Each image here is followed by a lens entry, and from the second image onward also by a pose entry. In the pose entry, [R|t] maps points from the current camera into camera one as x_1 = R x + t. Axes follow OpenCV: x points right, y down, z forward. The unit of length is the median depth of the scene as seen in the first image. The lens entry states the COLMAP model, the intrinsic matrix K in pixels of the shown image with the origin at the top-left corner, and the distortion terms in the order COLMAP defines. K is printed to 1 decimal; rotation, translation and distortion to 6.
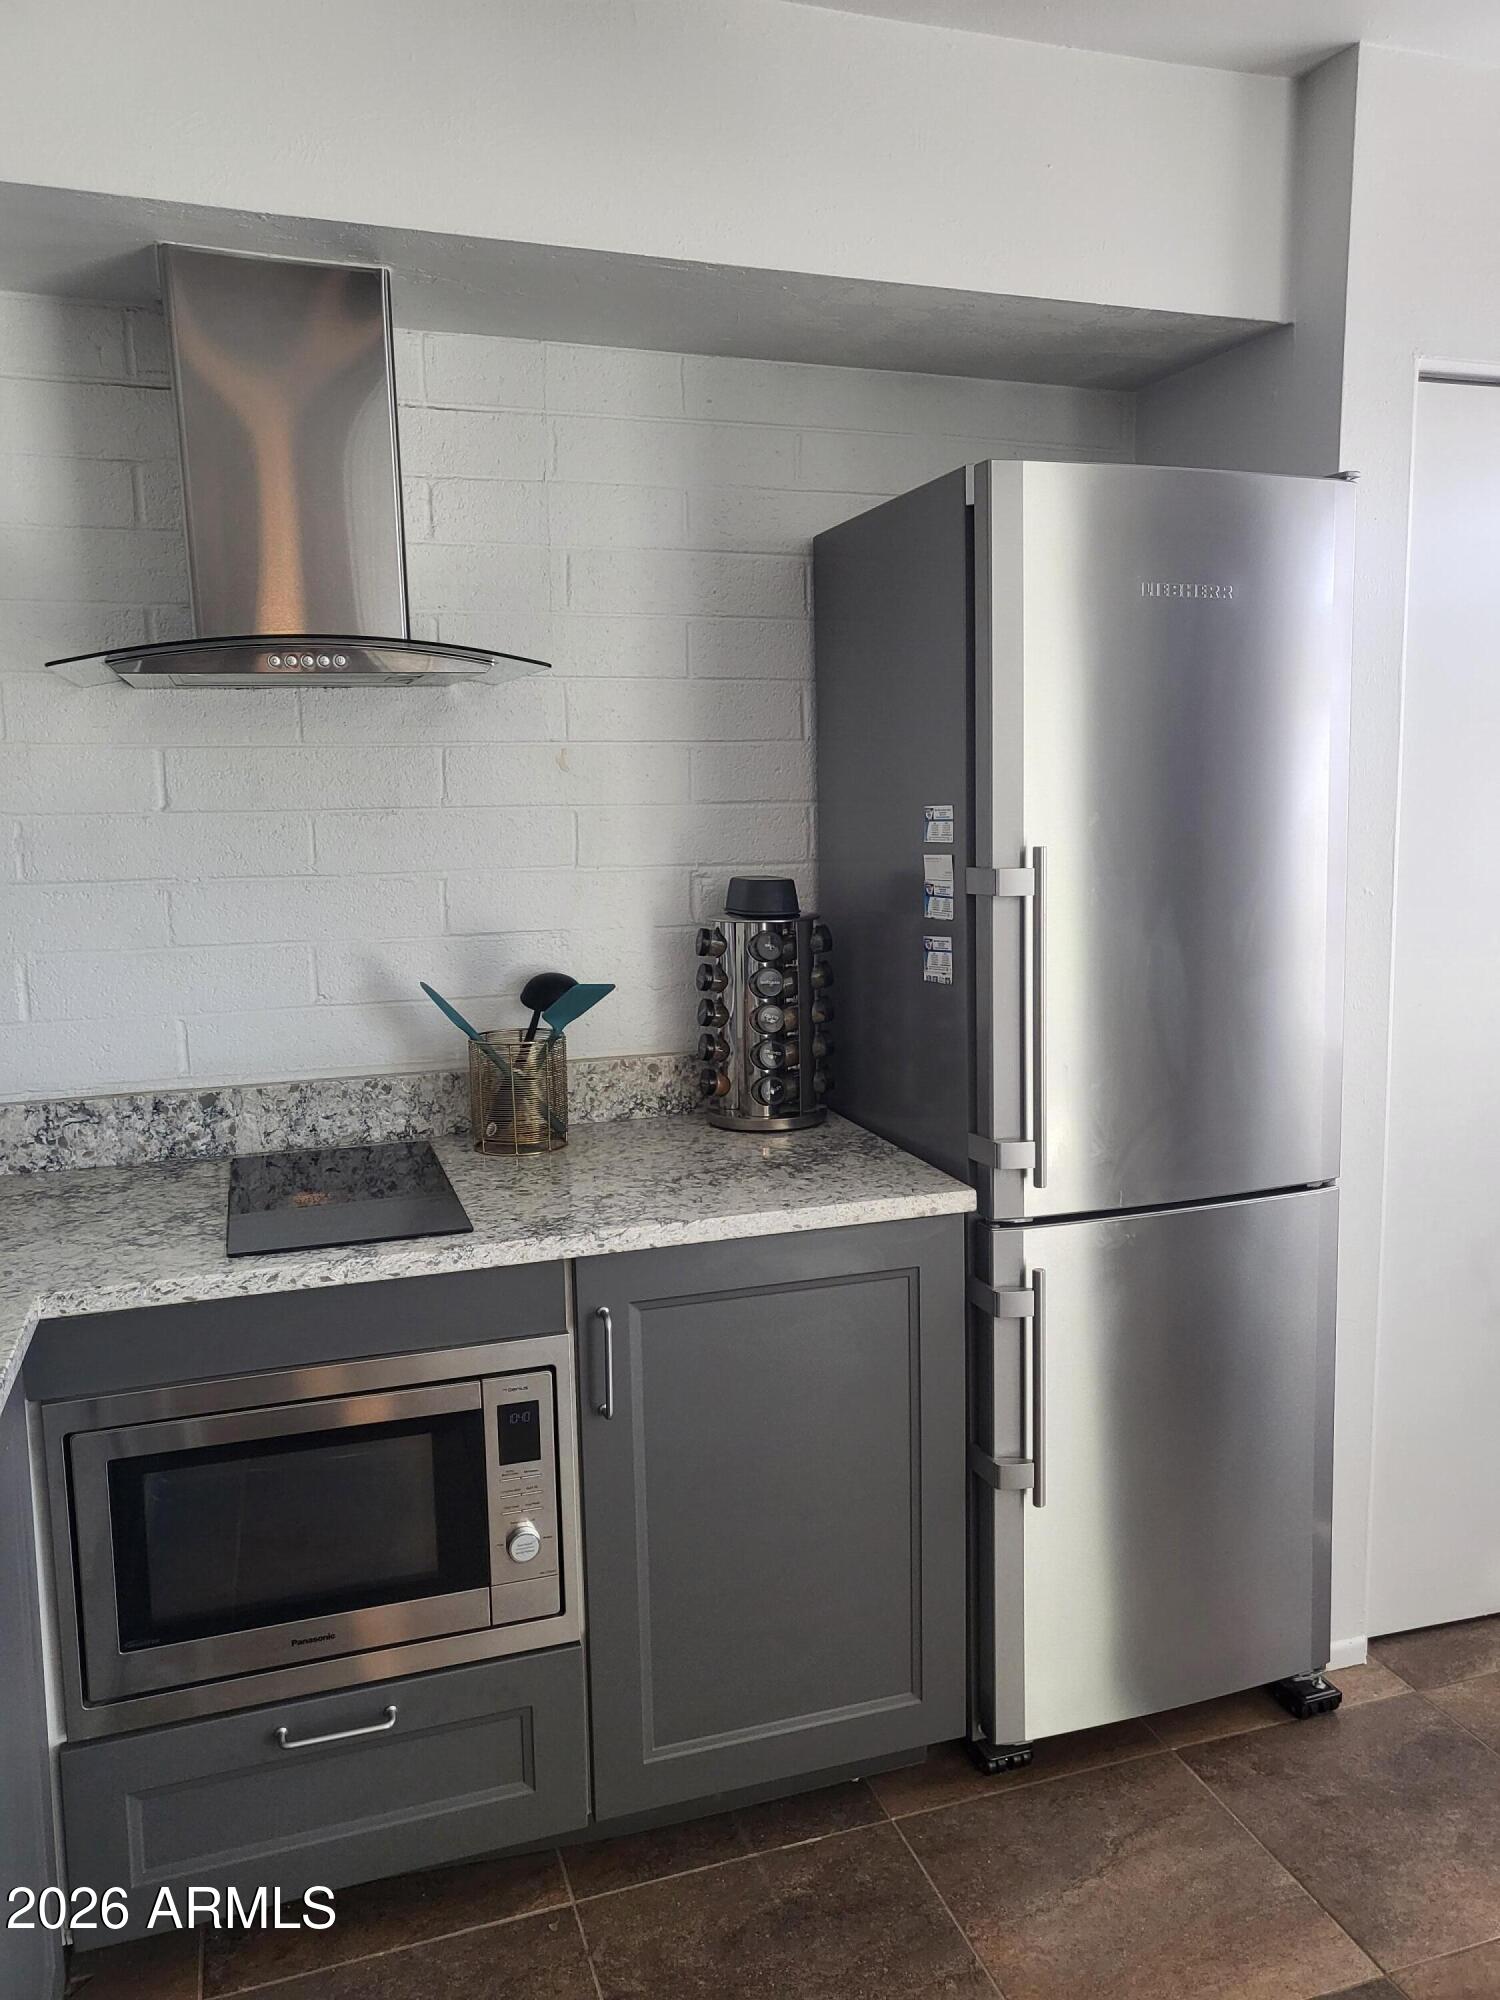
lens RADIAL K [[1537.7, 0, 758.6], [0, 1537.7, 990.8], [0, 0, 1]] dist [0.020401, 0.013915]
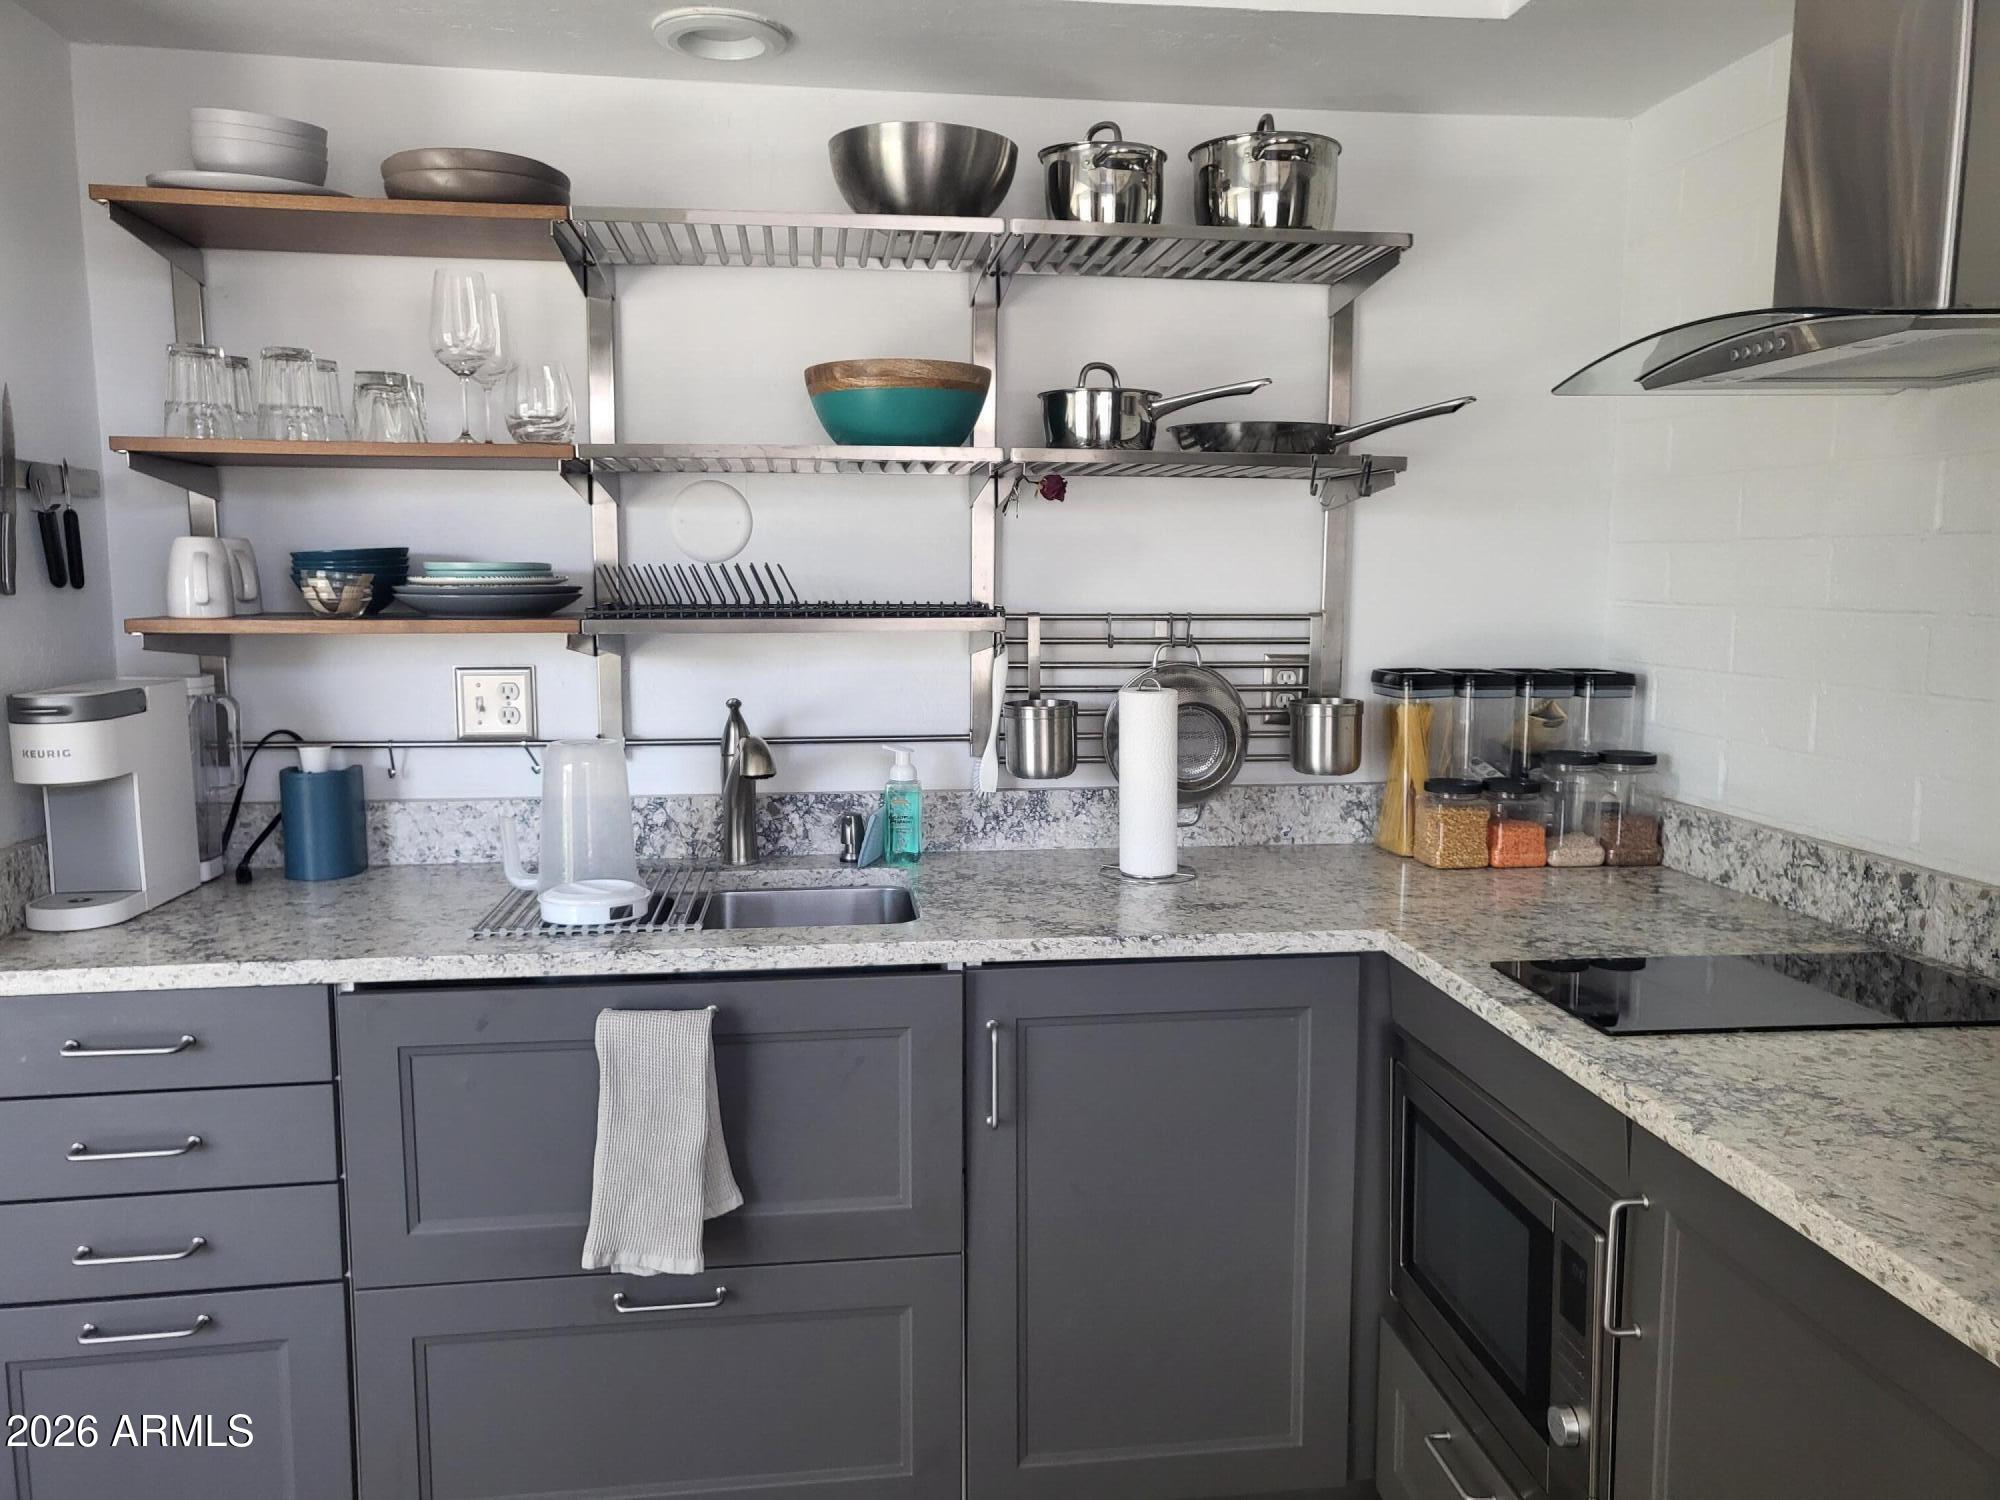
lens RADIAL K [[1537.7, 0, 1000.0], [0, 1537.7, 750.0], [0, 0, 1]] dist [0.020401, 0.013915]
pose [[-0.199195, 0.132452, -0.970967, 0.554826], [-0.127080, 0.978966, 0.159614, -0.070369], [0.971685, 0.155185, -0.178173, 0.677469]]
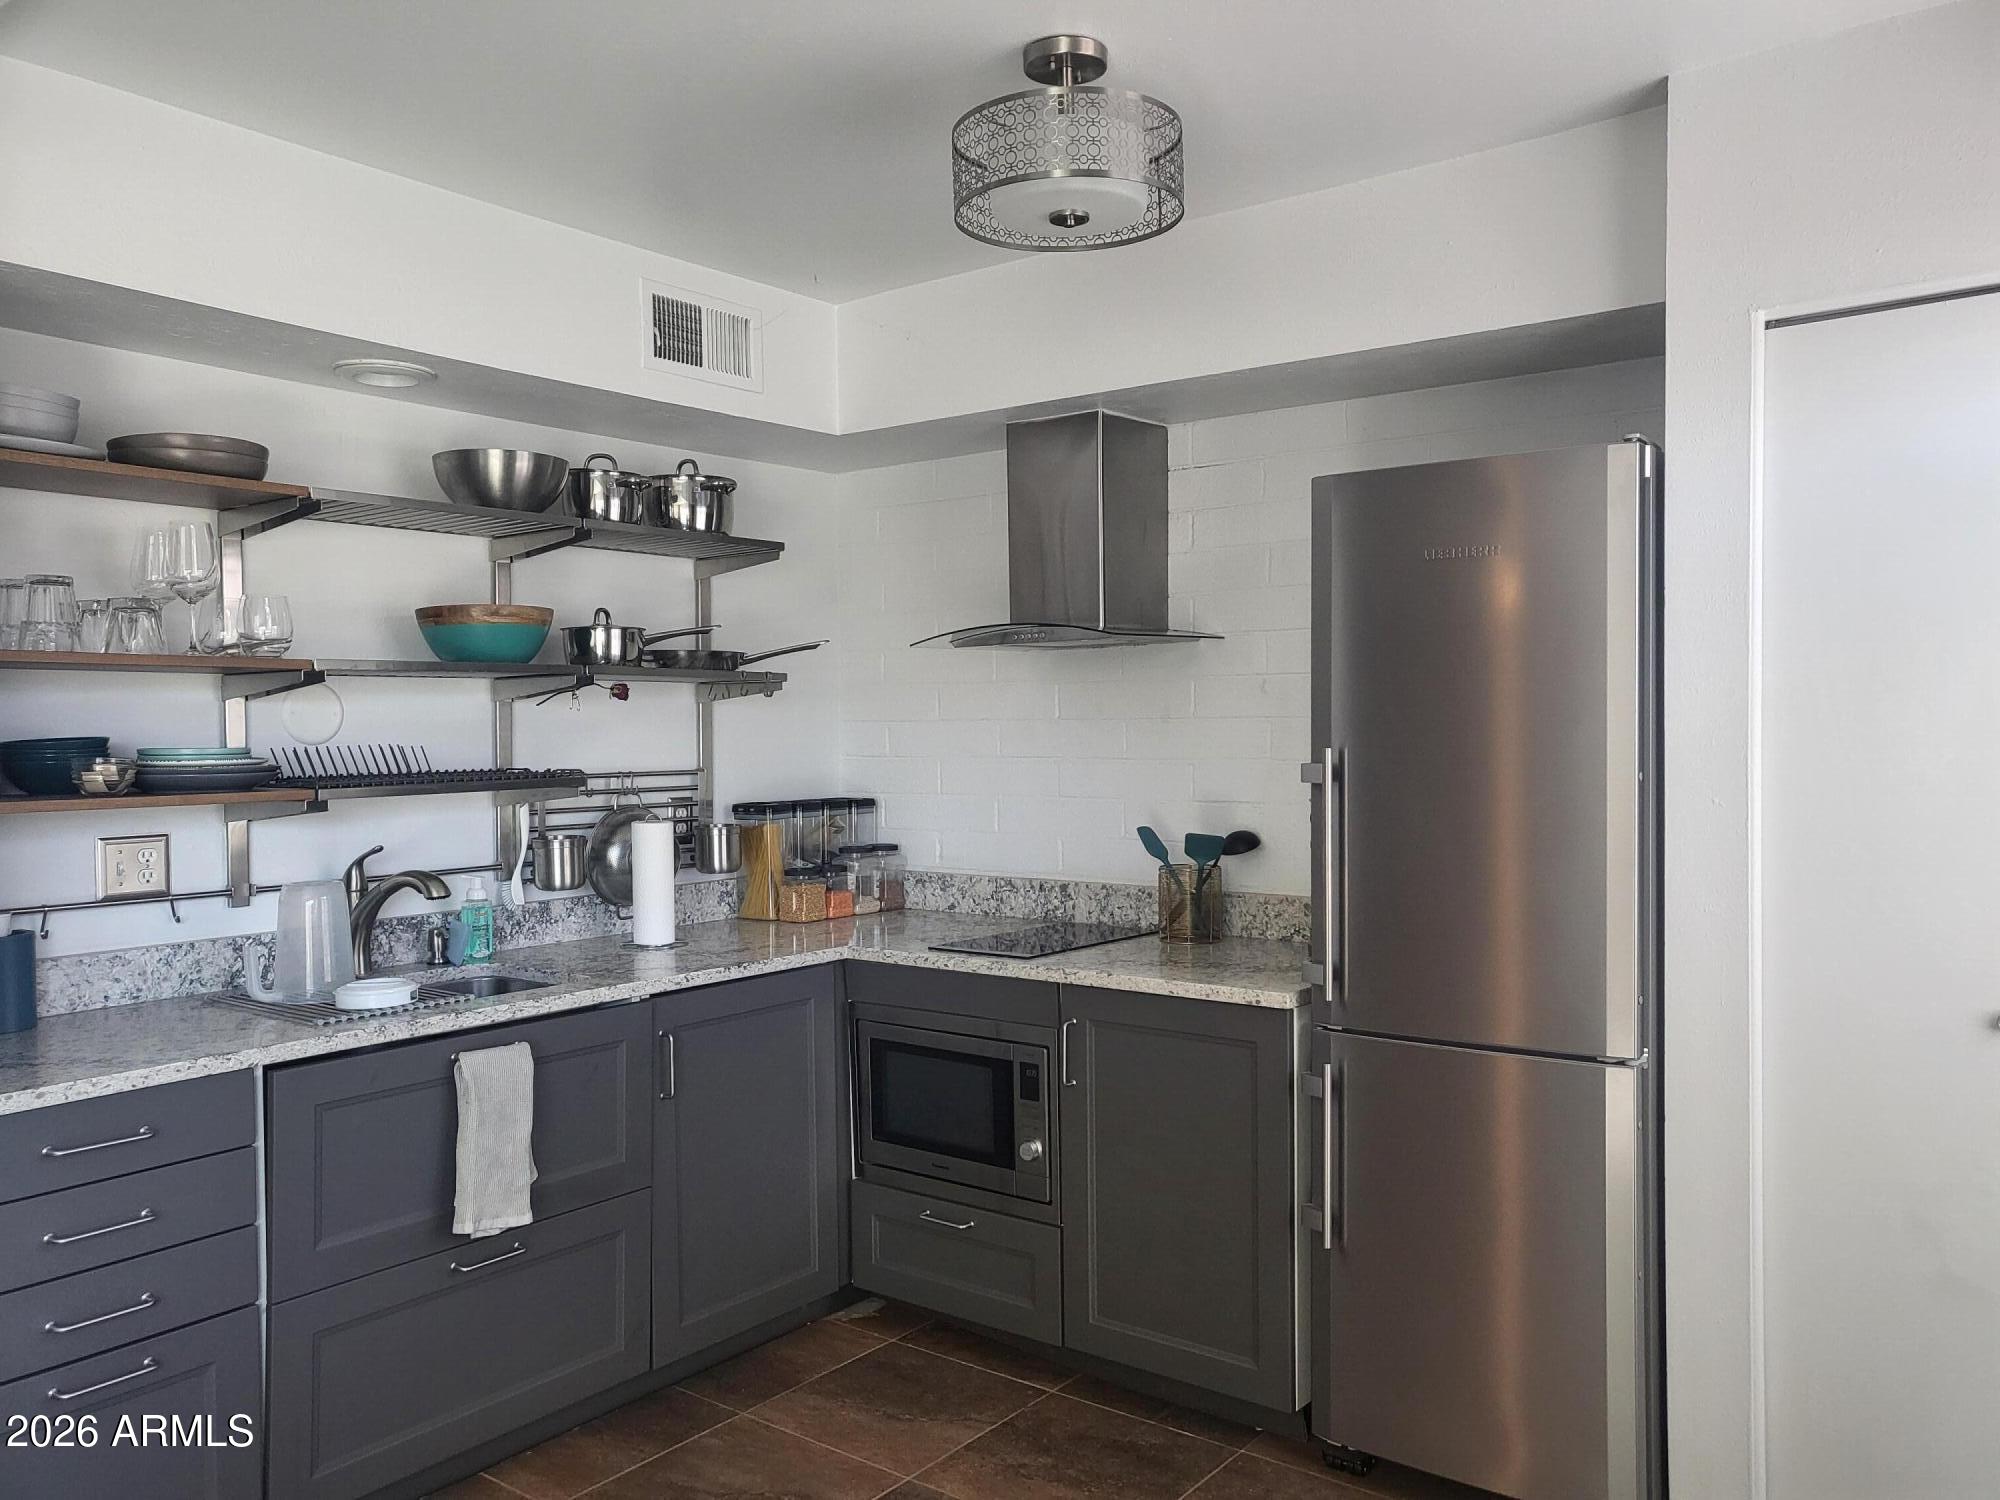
lens RADIAL K [[1537.7, 0, 1000.0], [0, 1537.7, 750.0], [0, 0, 1]] dist [0.020401, 0.013915]
pose [[0.539715, 0.025308, -0.841467, 1.049558], [-0.107776, 0.993400, -0.039250, -0.005727], [0.834920, 0.111874, 0.538881, 0.011906]]
